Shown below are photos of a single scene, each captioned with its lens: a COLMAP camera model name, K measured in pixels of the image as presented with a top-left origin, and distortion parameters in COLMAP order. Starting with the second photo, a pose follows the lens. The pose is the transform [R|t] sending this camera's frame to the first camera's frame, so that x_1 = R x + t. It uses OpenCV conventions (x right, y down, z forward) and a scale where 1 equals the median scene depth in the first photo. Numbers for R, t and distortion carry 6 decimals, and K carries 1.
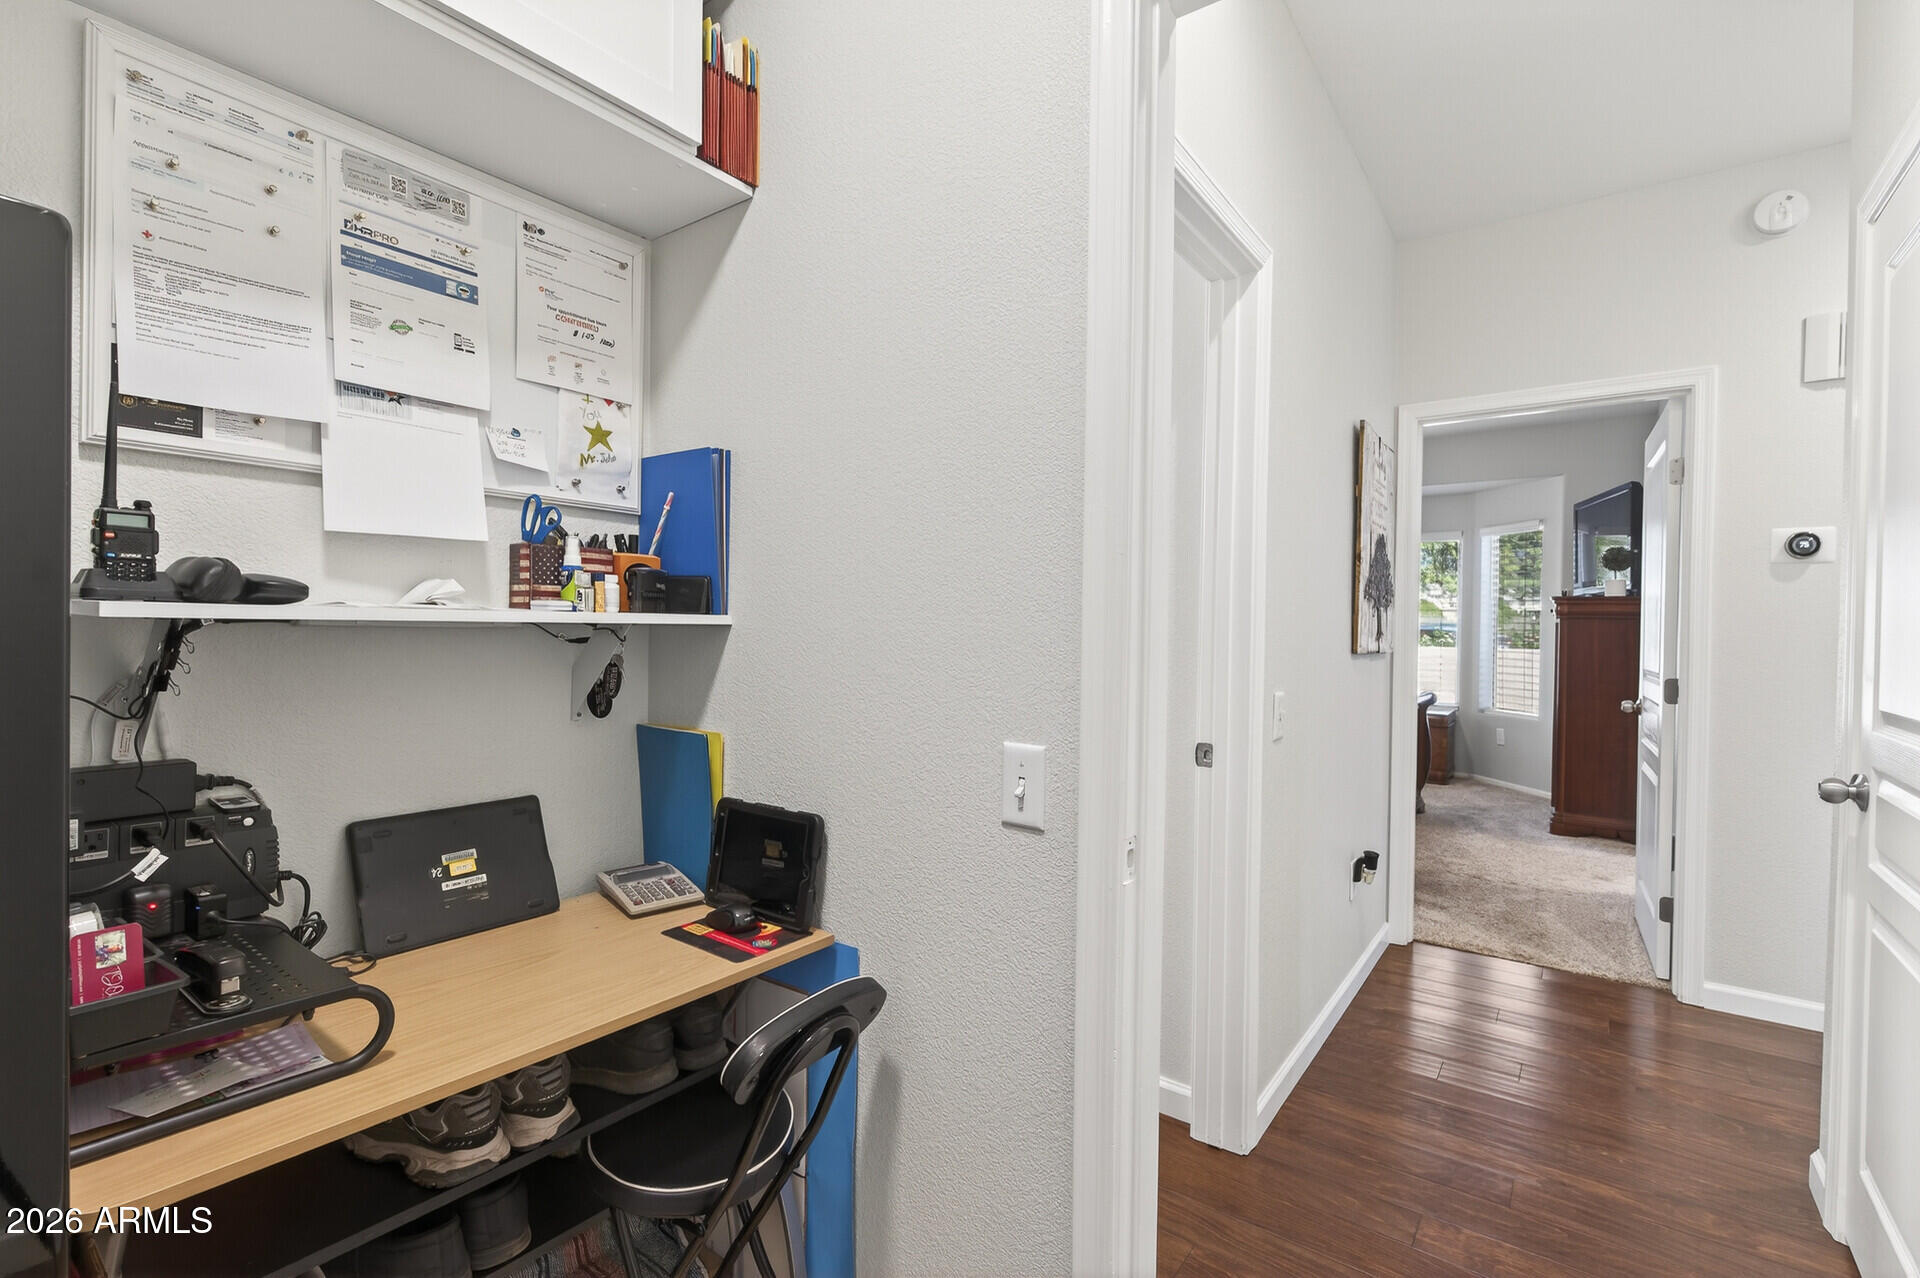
lens RADIAL K [[862.4, 0, 963.7], [0, 862.4, 636.0], [0, 0, 1]] dist [0.003459, -0.000032]
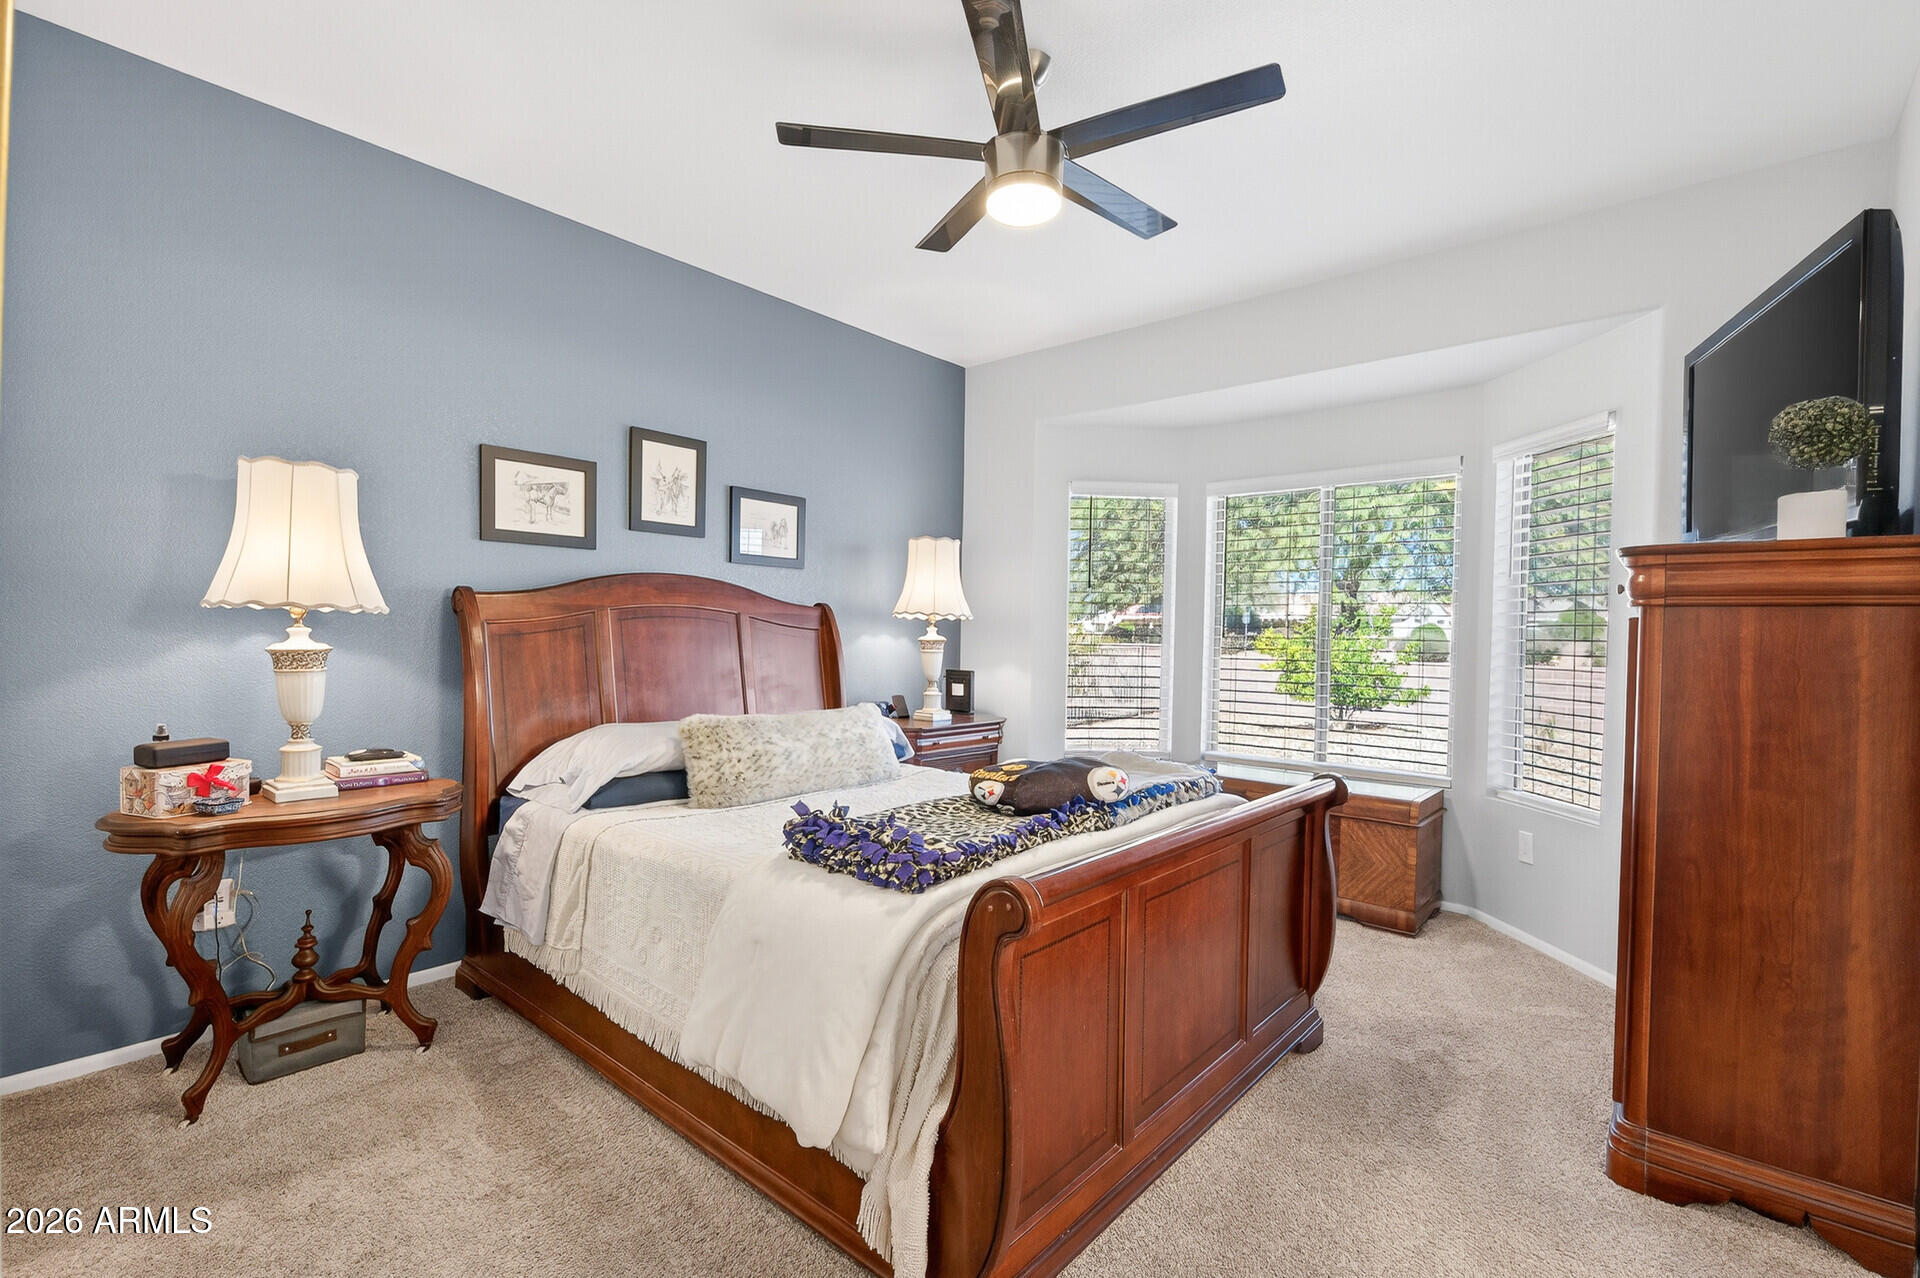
lens RADIAL K [[862.4, 0, 954.2], [0, 862.4, 650.7], [0, 0, 1]] dist [0.003459, -0.000032]
pose [[0.996563, 0.009110, -0.082340, 0.373267], [-0.008865, 0.999955, 0.003346, 0.000592], [0.082367, -0.002604, 0.996599, 0.529936]]
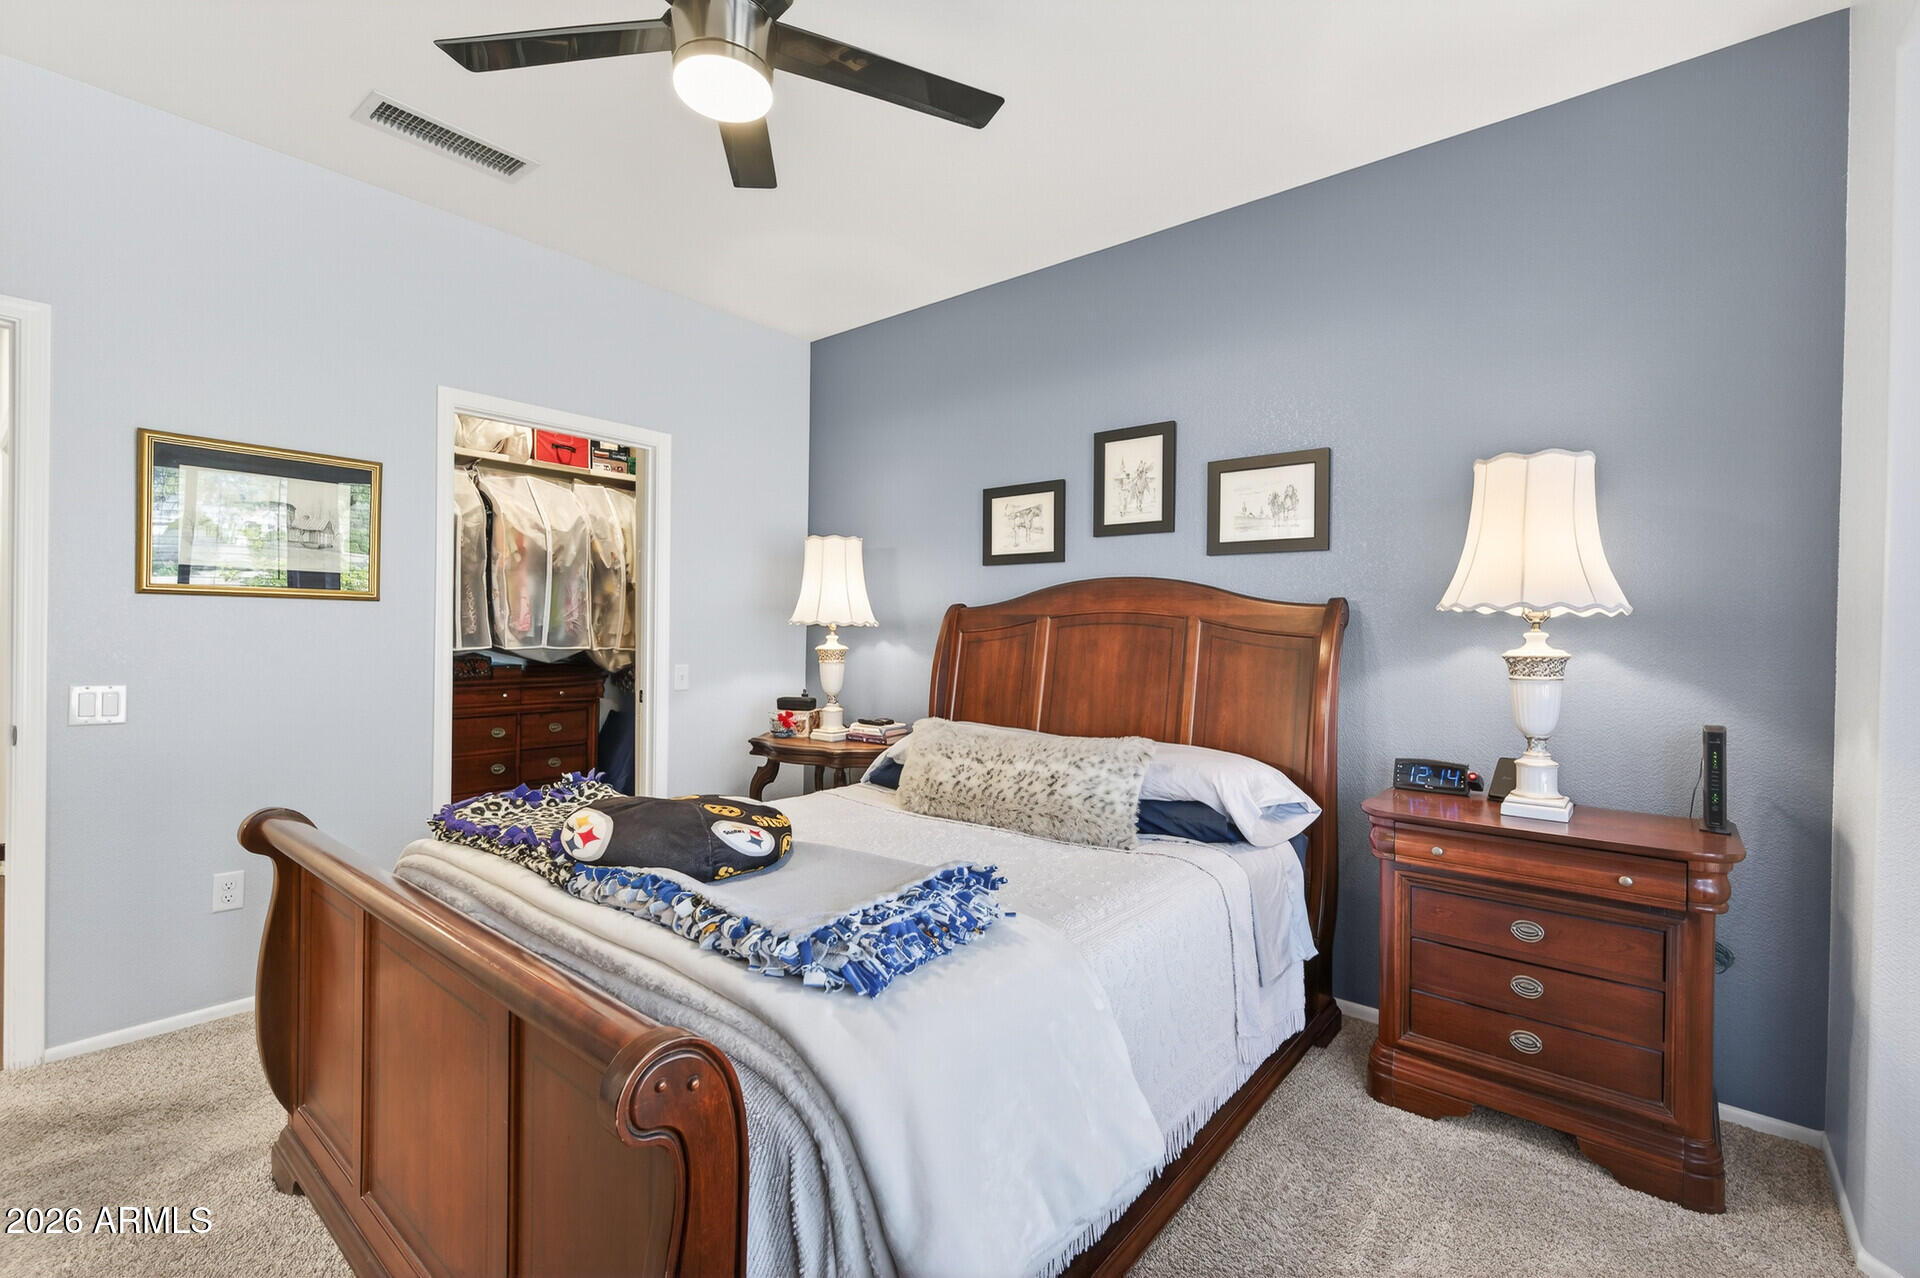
lens RADIAL K [[862.4, 0, 948.4], [0, 862.4, 624.7], [0, 0, 1]] dist [0.003459, -0.000032]
pose [[-0.065544, -0.006794, -0.997827, 0.884987], [-0.019436, 0.999796, -0.005530, -0.021086], [0.997660, 0.019032, -0.065663, 1.336897]]
